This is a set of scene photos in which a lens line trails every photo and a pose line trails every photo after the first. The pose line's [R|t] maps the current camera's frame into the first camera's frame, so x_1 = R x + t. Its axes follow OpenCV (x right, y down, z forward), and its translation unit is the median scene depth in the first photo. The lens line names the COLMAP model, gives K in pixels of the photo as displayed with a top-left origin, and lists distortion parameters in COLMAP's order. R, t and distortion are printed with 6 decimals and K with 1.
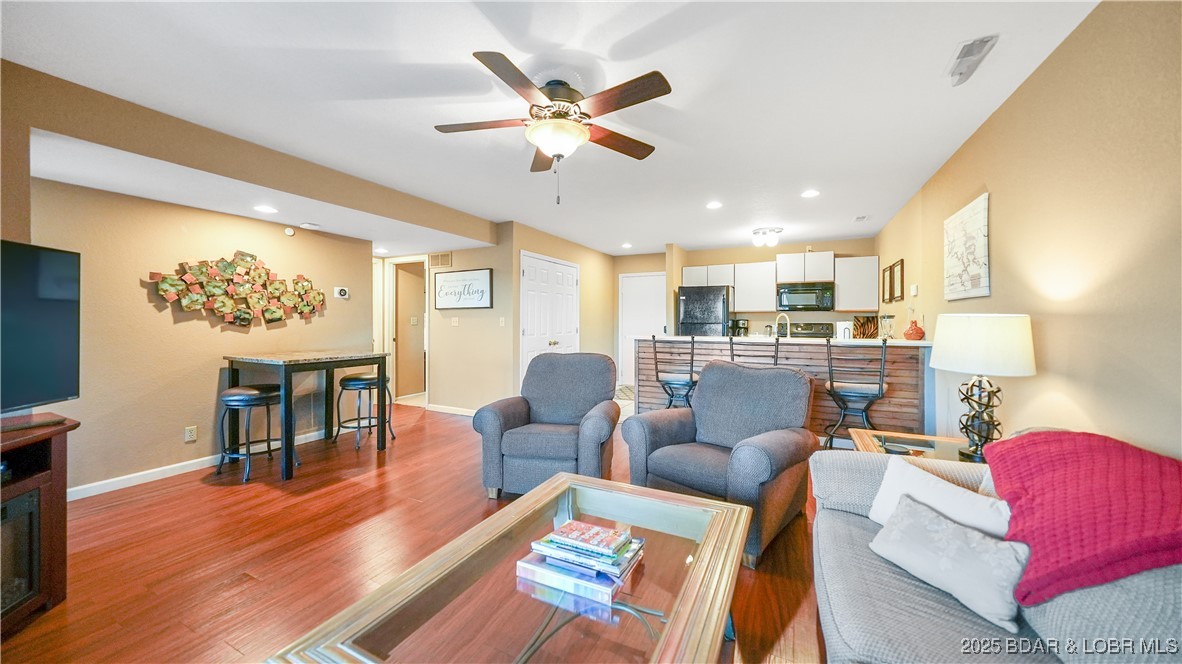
lens RADIAL K [[412.7, 0, 592.7], [0, 412.7, 322.8], [0, 0, 1]] dist [-0.001027, 0.000090]
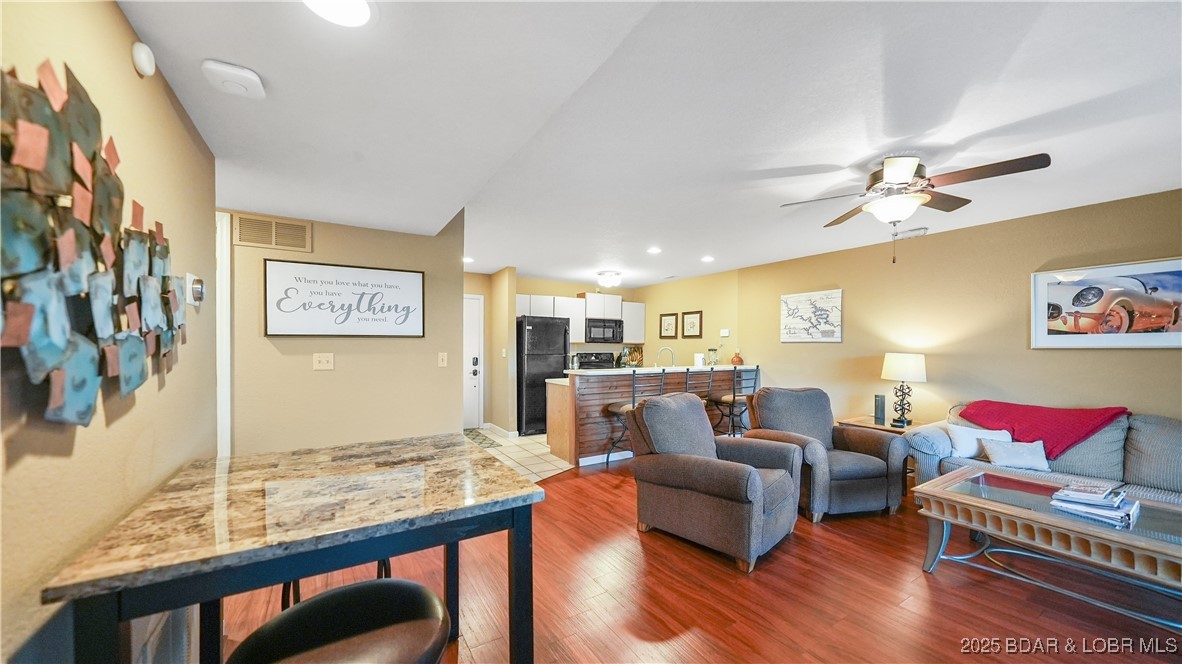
lens RADIAL K [[417.4, 0, 592.1], [0, 417.4, 351.9], [0, 0, 1]] dist [-0.001859, 0.000128]
pose [[0.523769, -0.011960, 0.851776, -0.868546], [0.000581, 0.999906, 0.013683, -0.030947], [-0.851860, -0.006672, 0.523727, 0.635418]]
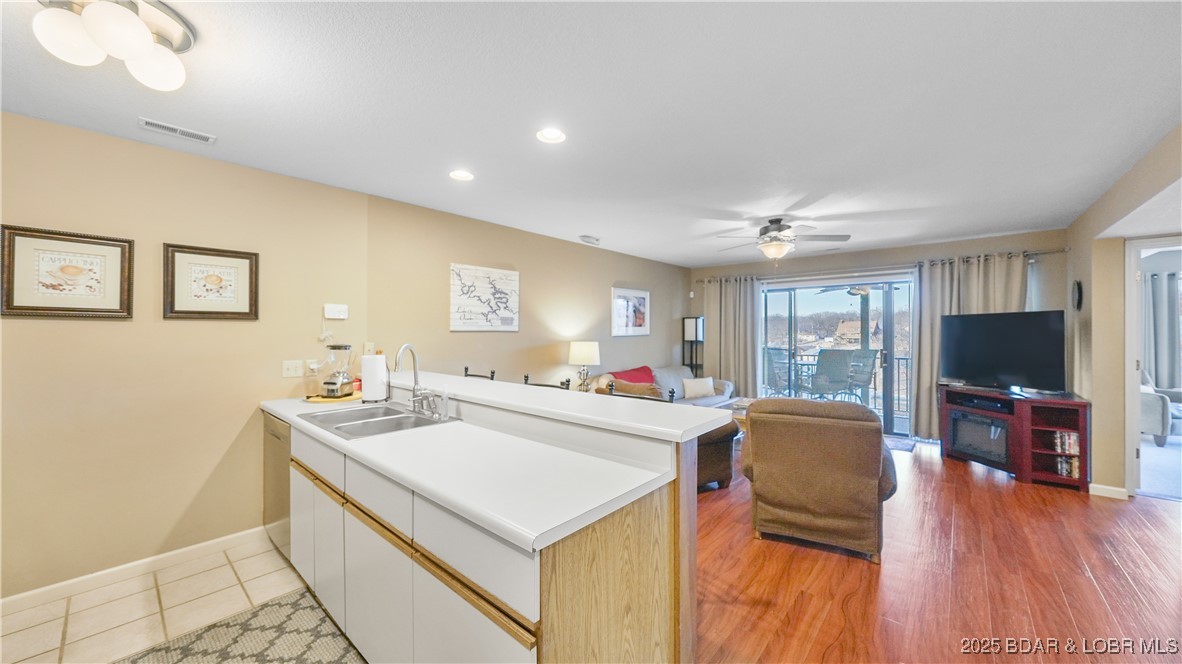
lens RADIAL K [[423.5, 0, 597.8], [0, 423.5, 329.5], [0, 0, 1]] dist [-0.000685, 0.000350]
pose [[-0.967963, 0.000923, 0.251091, 0.121643], [0.001232, 0.999999, 0.001073, -0.048749], [-0.251089, 0.001348, -0.967963, 1.732300]]
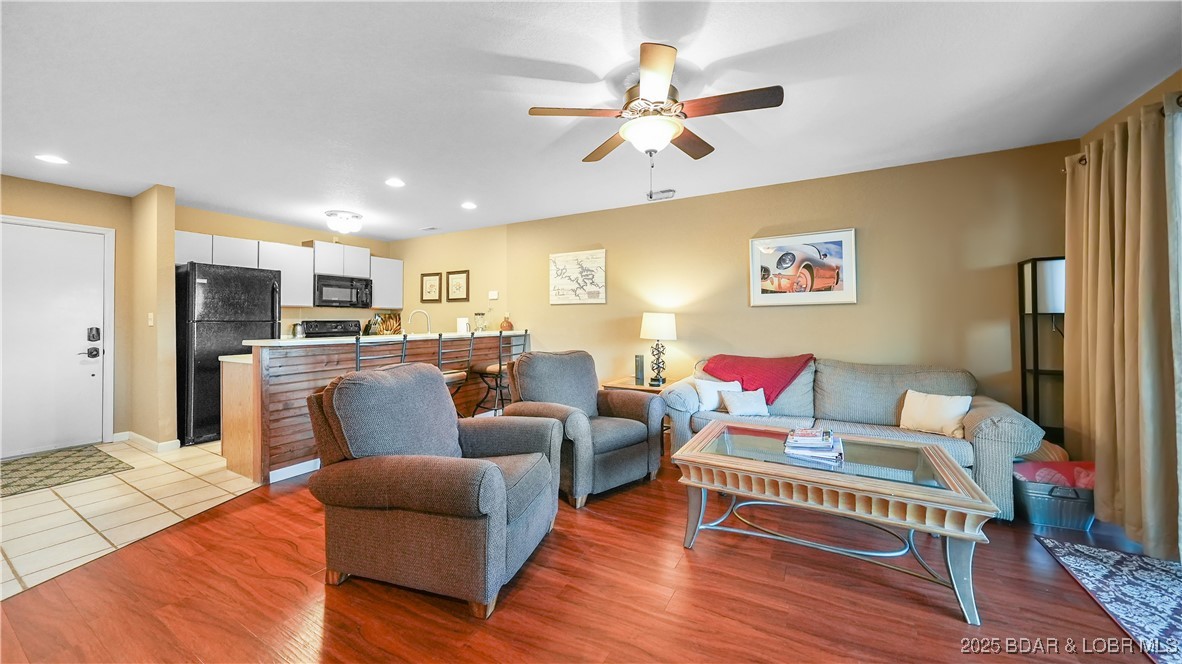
lens RADIAL K [[417.6, 0, 588.6], [0, 417.6, 316.1], [0, 0, 1]] dist [-0.000956, 0.000186]
pose [[0.064426, 0.006001, 0.997904, -0.630925], [0.008542, 0.999942, -0.006564, 0.003312], [-0.997886, 0.008947, 0.064371, 0.625187]]
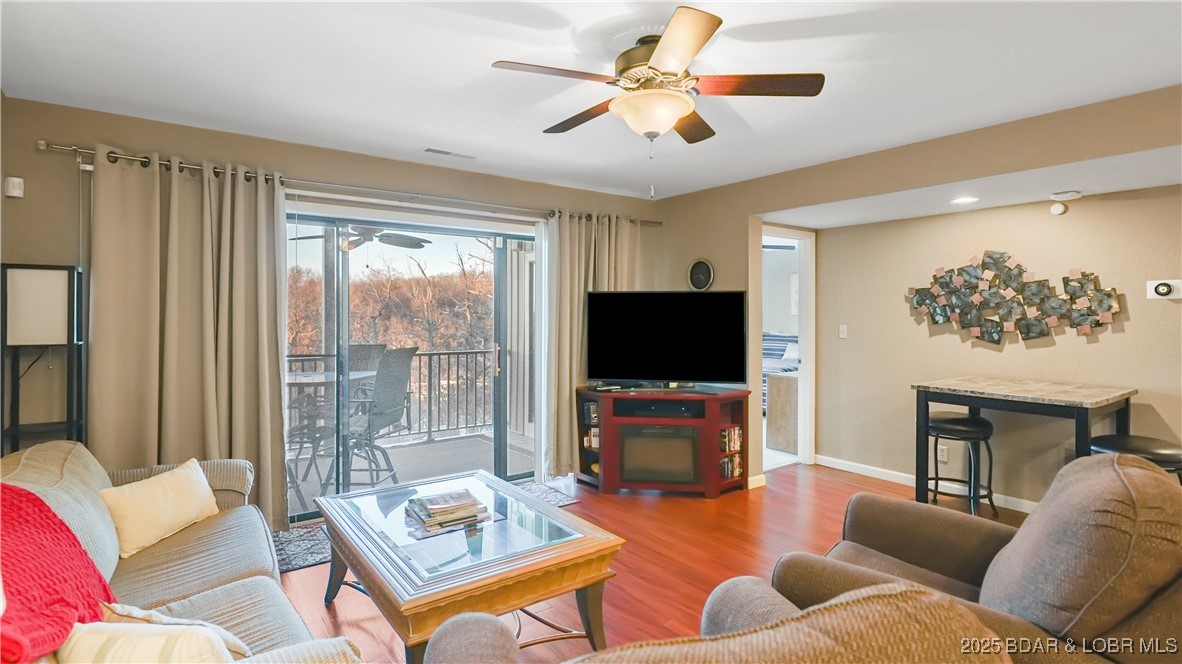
lens RADIAL K [[576.2, 0, 594.0], [0, 576.2, 310.9], [0, 0, 1]] dist [0.000640, -0.000870]
pose [[-0.456088, -0.006833, -0.889908, 0.514168], [-0.005211, 0.999974, -0.005007, -0.043103], [0.889919, 0.002354, -0.456112, 0.793691]]
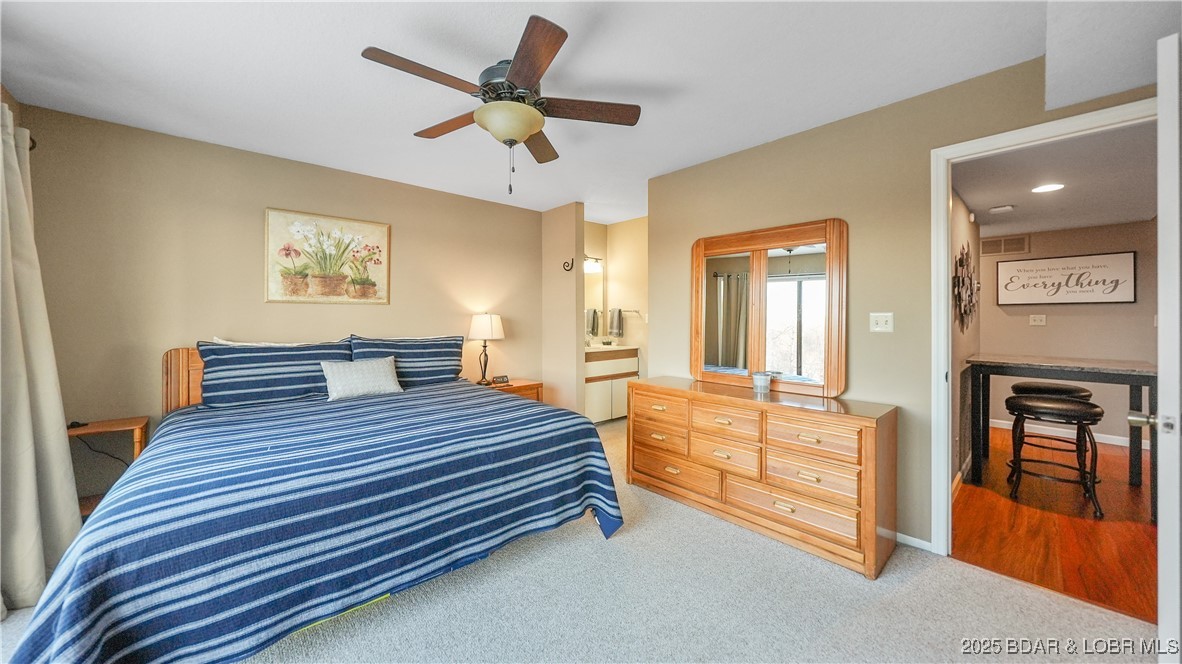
lens RADIAL K [[417.6, 0, 588.6], [0, 417.6, 316.1], [0, 0, 1]] dist [-0.000956, 0.000186]
pose [[0.934392, -0.000176, -0.356246, -1.251419], [-0.001359, 0.999991, -0.004061, -0.008834], [0.356244, 0.004278, 0.934383, -0.120484]]
